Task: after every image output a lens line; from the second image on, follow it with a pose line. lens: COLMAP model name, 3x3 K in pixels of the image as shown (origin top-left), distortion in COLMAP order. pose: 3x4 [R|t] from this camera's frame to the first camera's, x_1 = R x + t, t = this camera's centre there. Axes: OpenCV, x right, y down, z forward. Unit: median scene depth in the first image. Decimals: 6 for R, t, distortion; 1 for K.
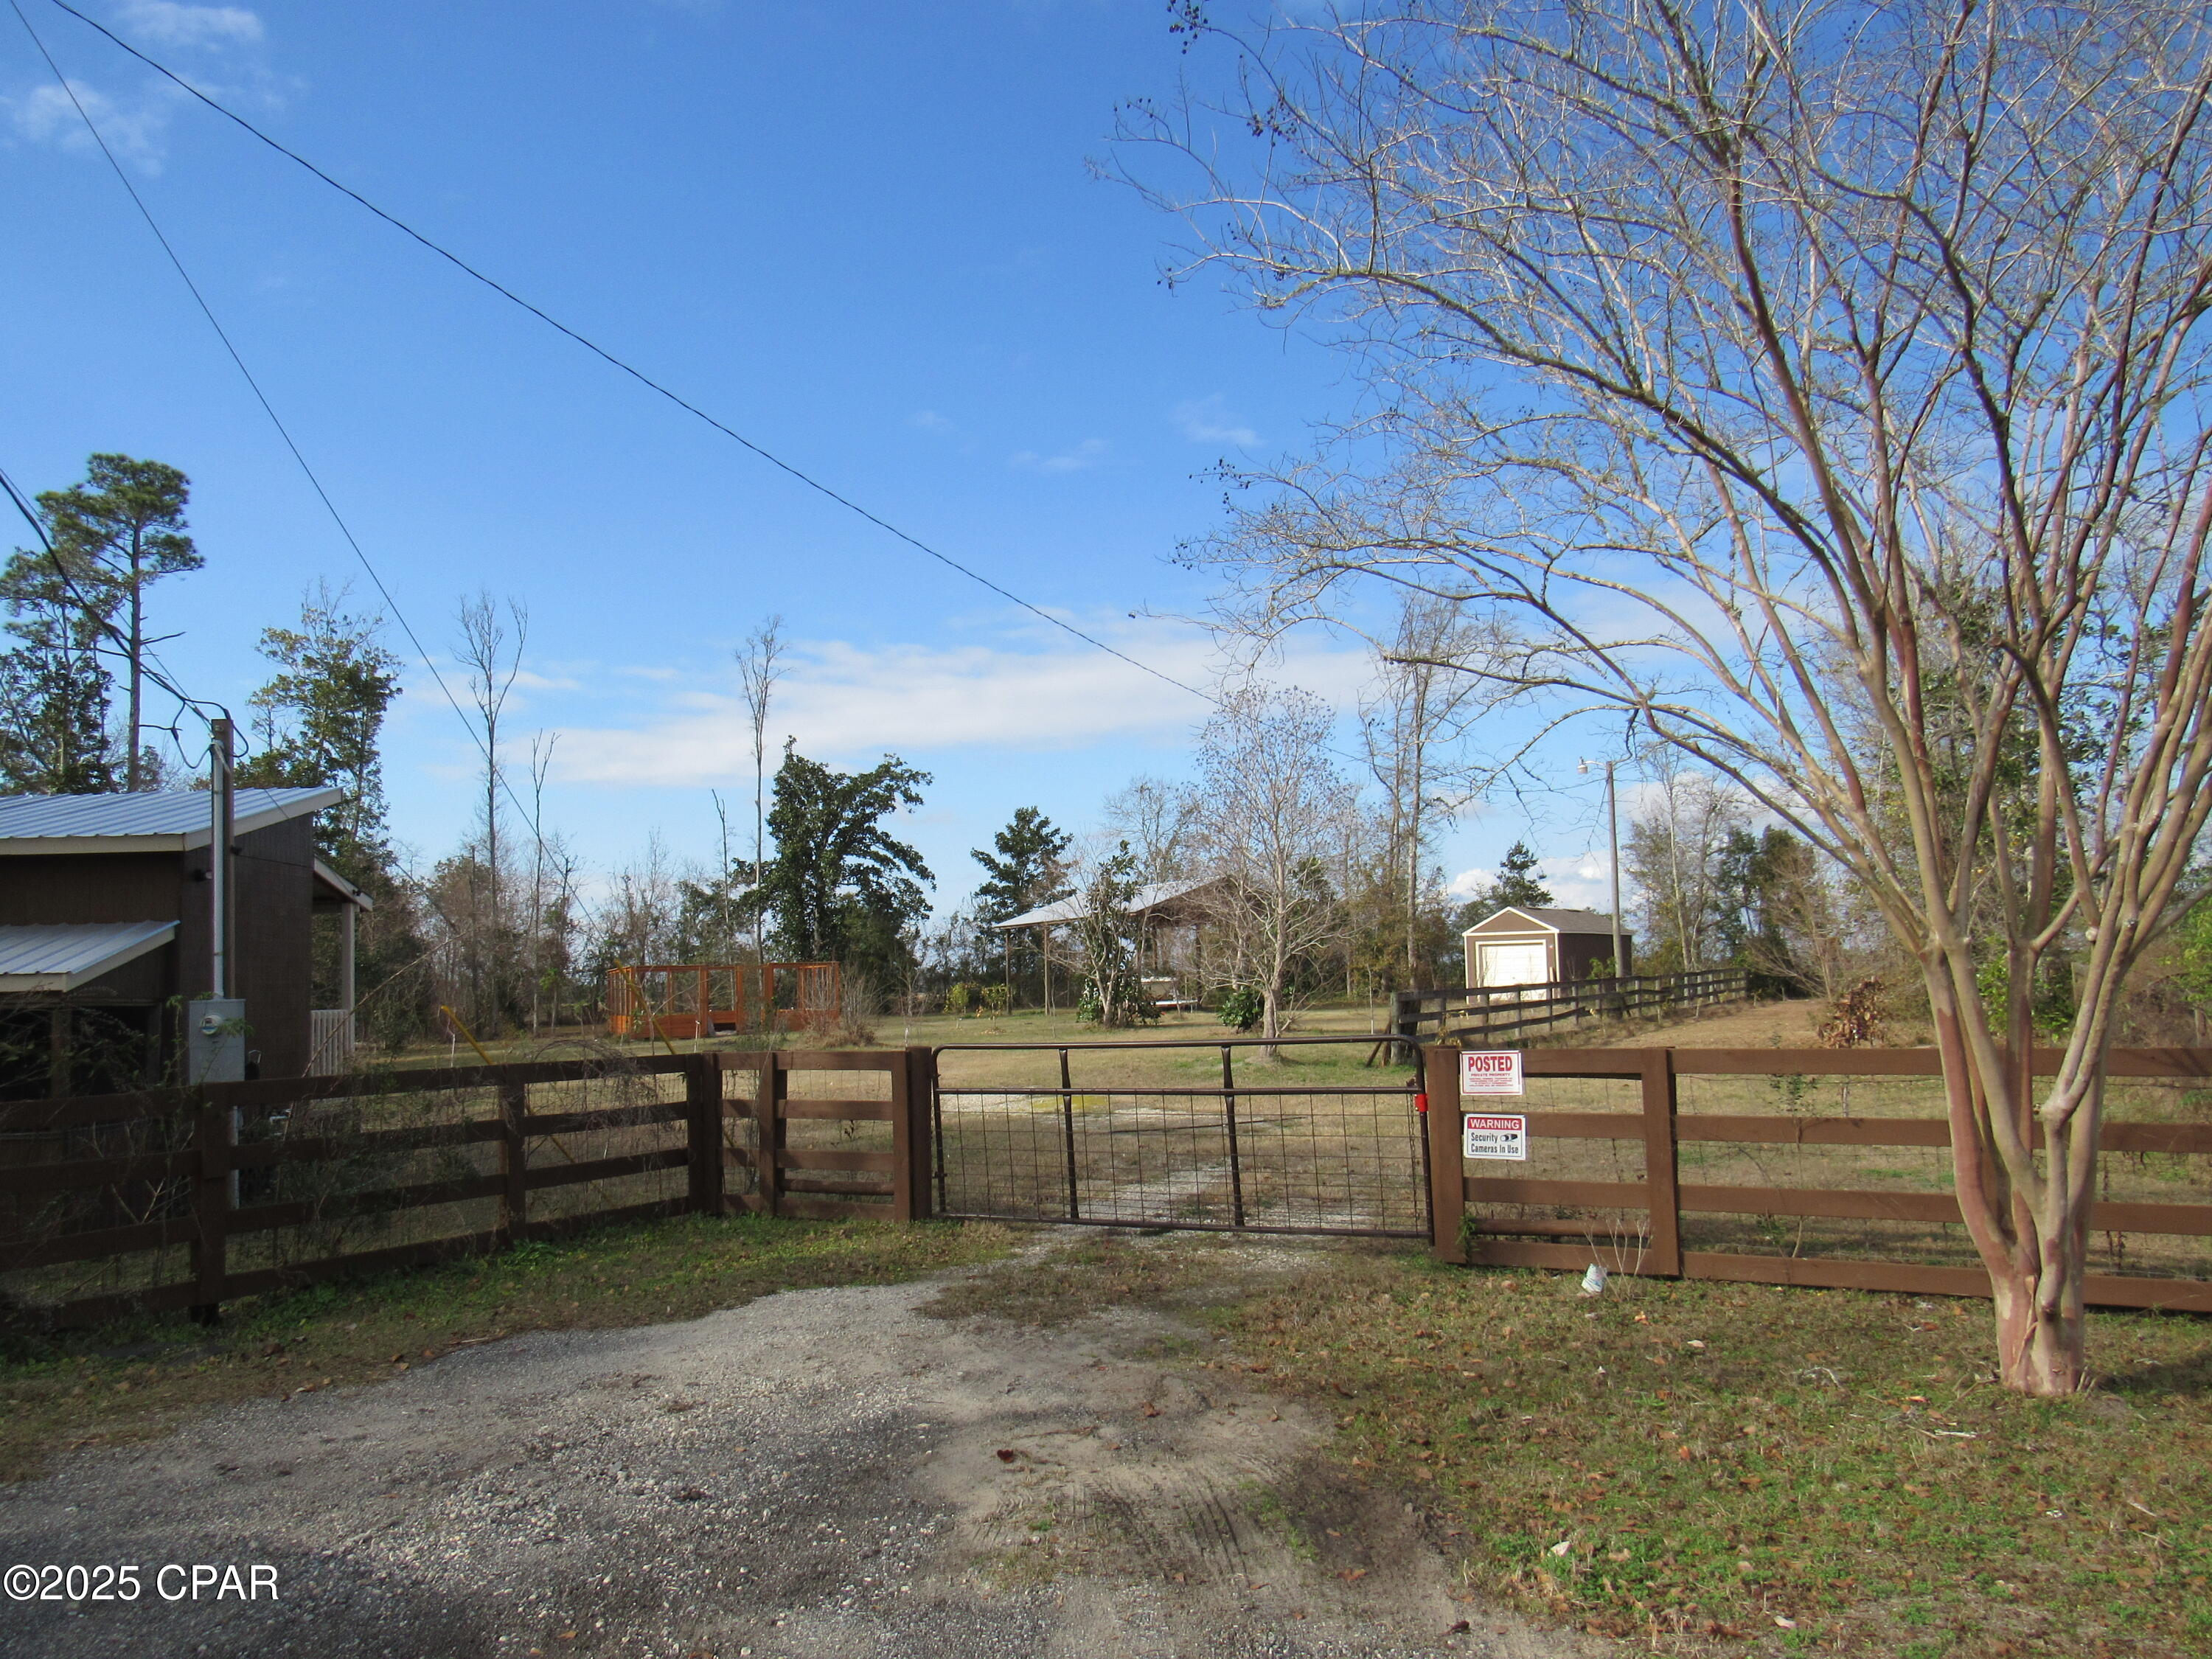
lens RADIAL K [[1551.5, 0, 1117.1], [0, 1551.5, 831.7], [0, 0, 1]] dist [-0.042286, 0.003984]
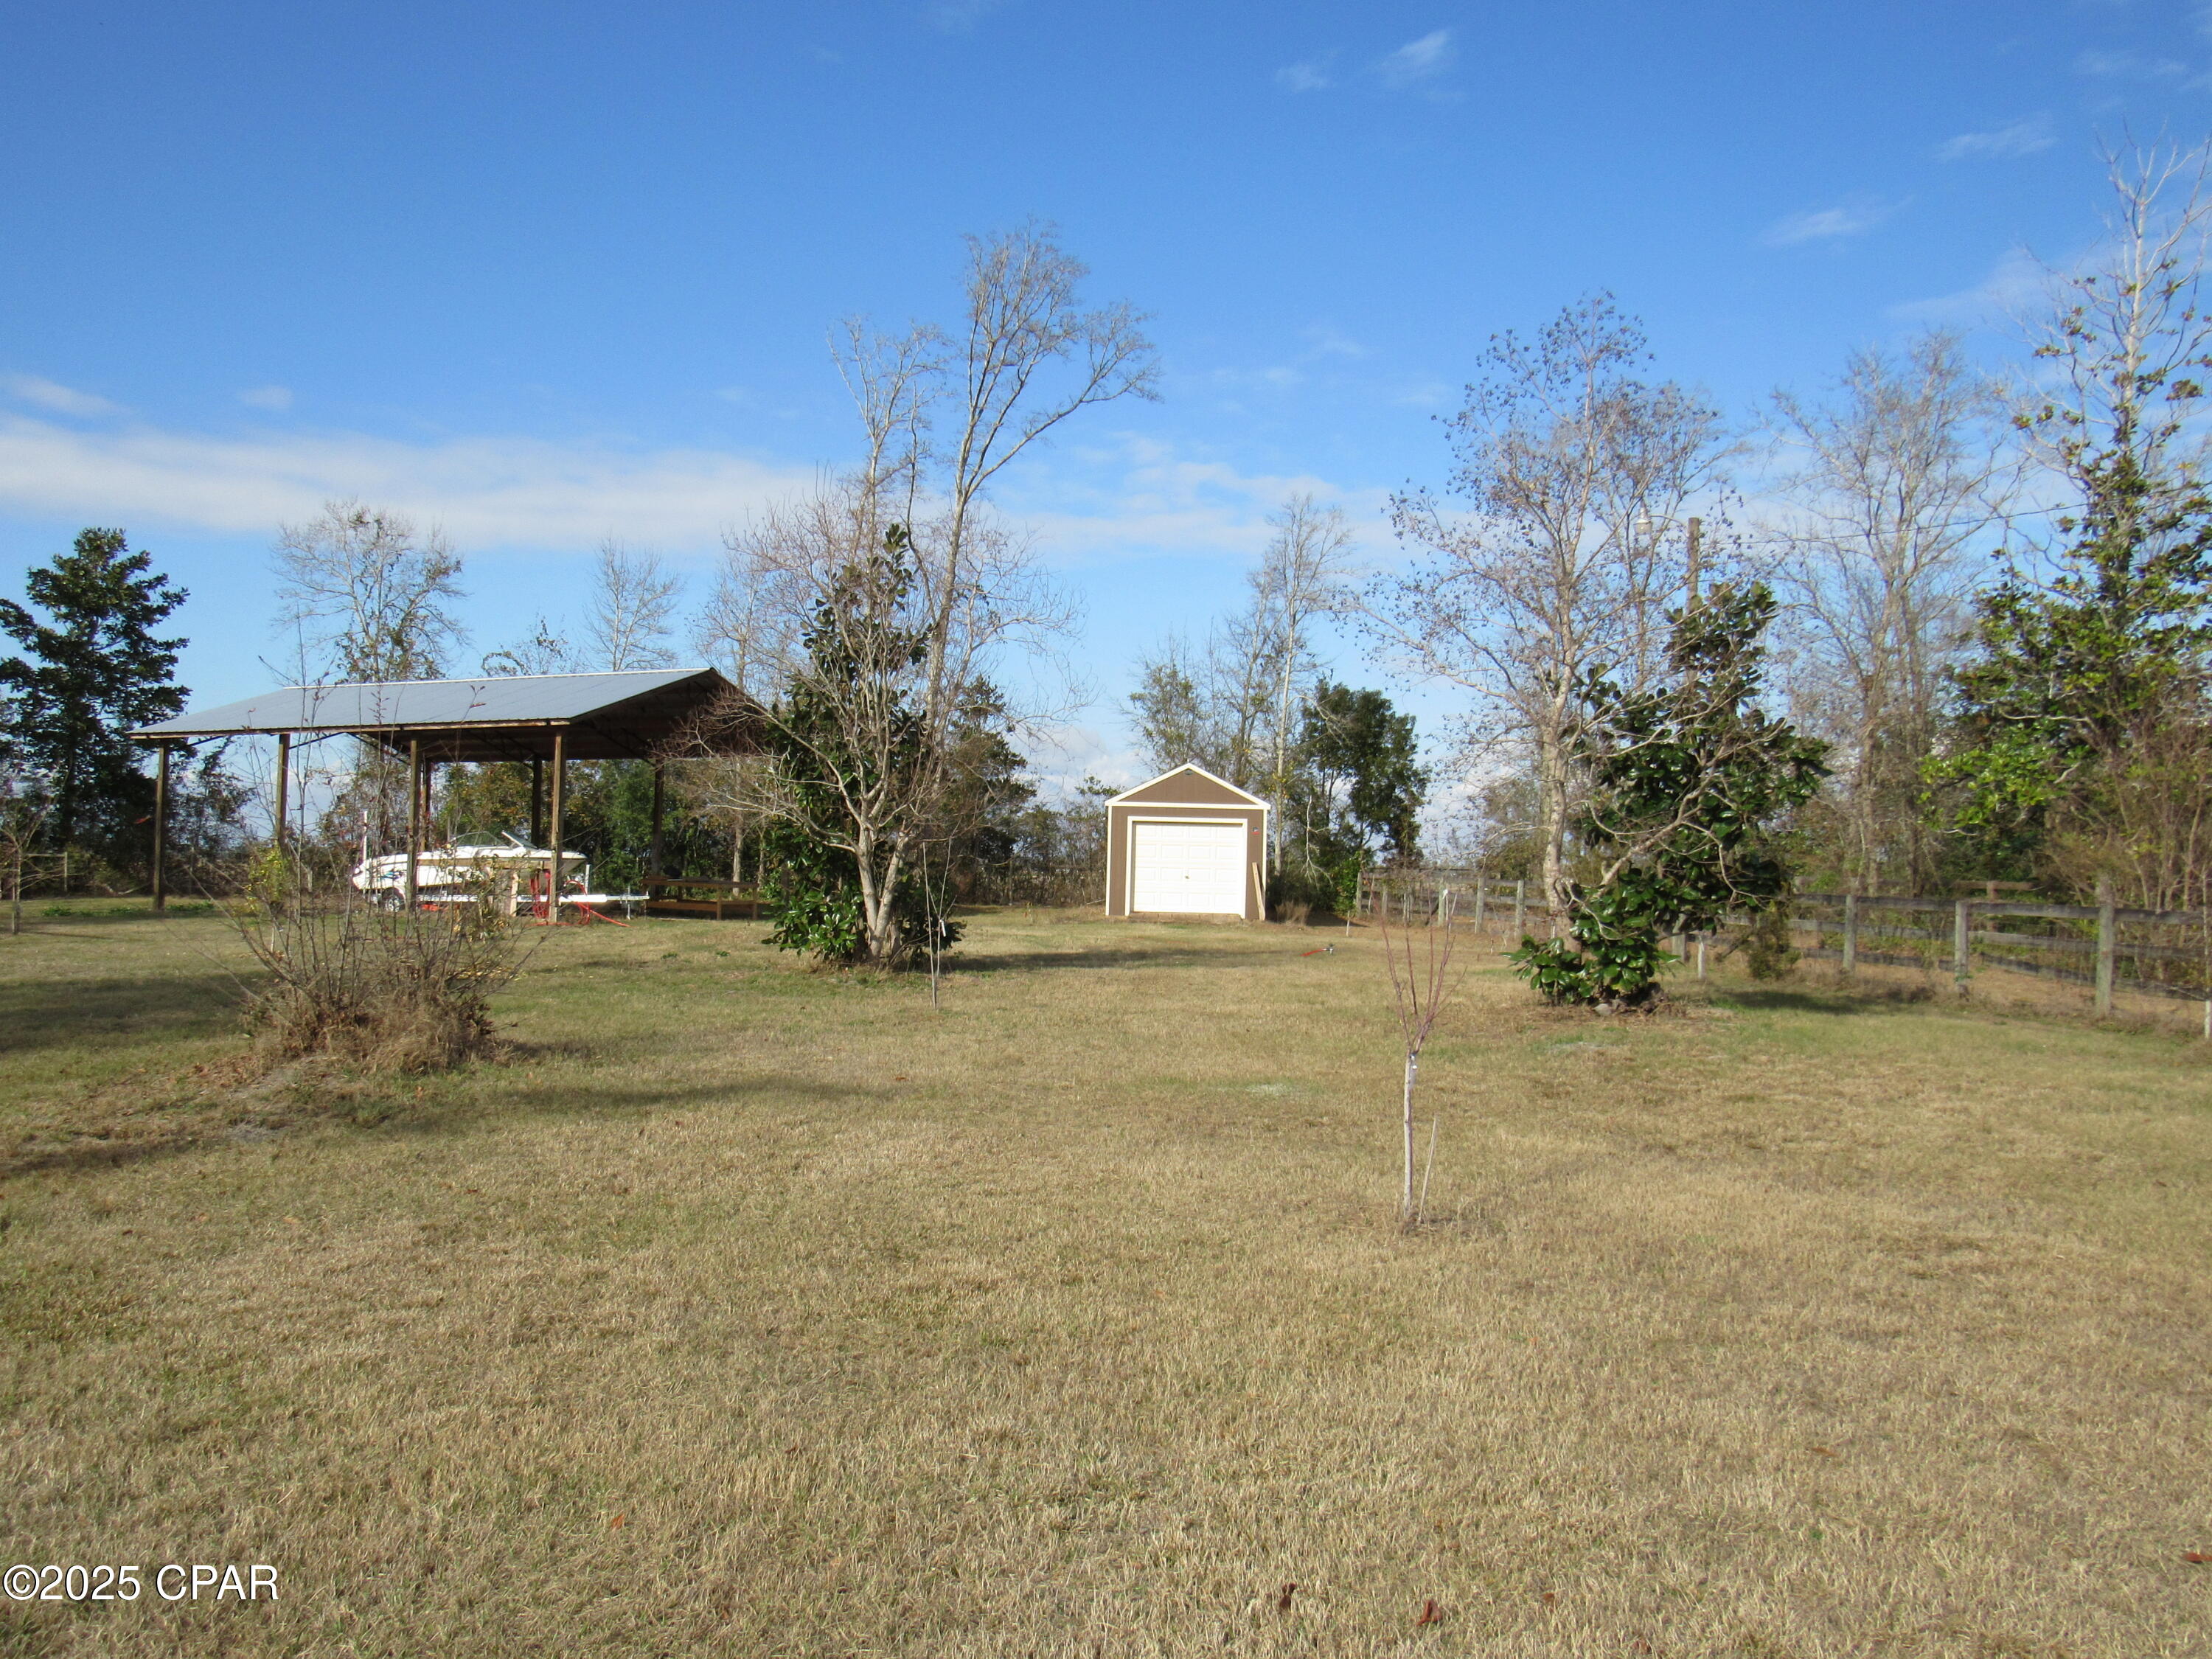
lens RADIAL K [[1693.2, 0, 1100.5], [0, 1693.2, 830.9], [0, 0, 1]] dist [-0.007424, 0.000395]
pose [[0.821028, 0.050998, 0.568606, -0.135818], [-0.091628, 0.994861, 0.043076, 0.042940], [-0.563487, -0.087467, 0.821482, 0.399461]]
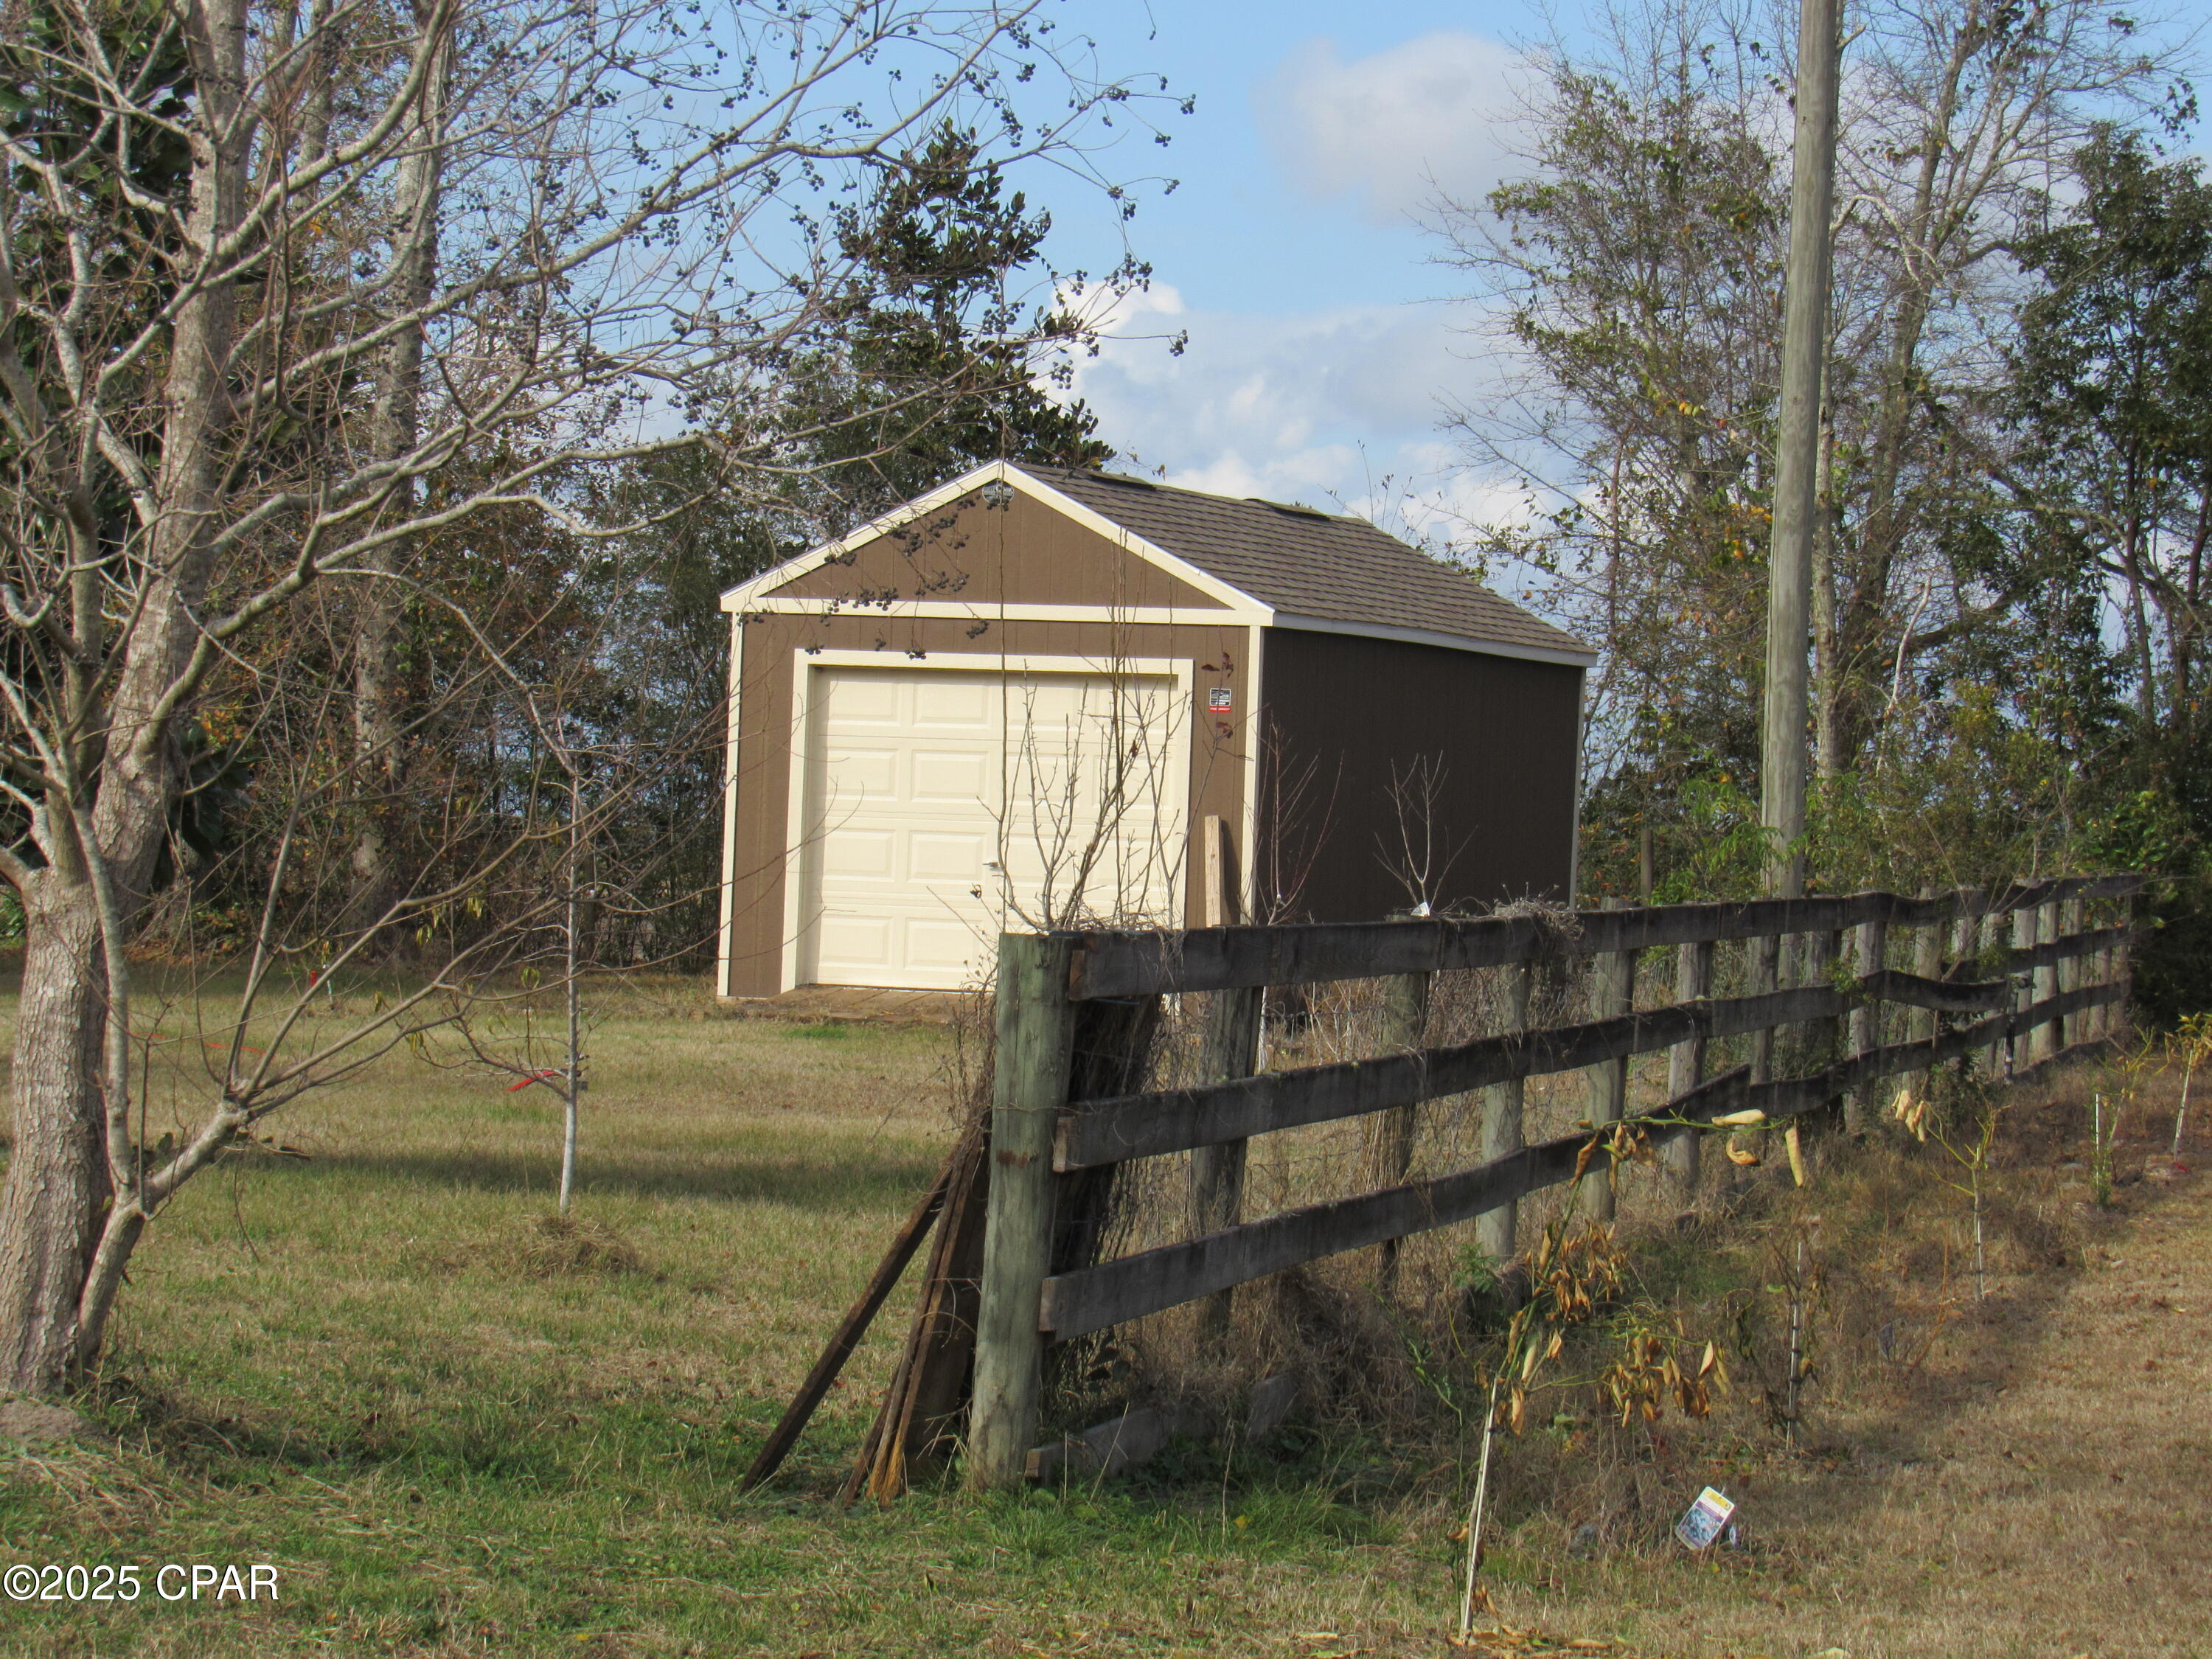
lens RADIAL K [[7585.2, 0, 1111.3], [0, 7585.2, 830.6], [0, 0, 1]] dist [-0.026108, 0.000000]
pose [[0.945529, 0.051608, 0.321420, -0.006935], [-0.081572, 0.993415, 0.080455, 0.017503], [-0.315151, -0.102292, 0.943513, 0.158904]]
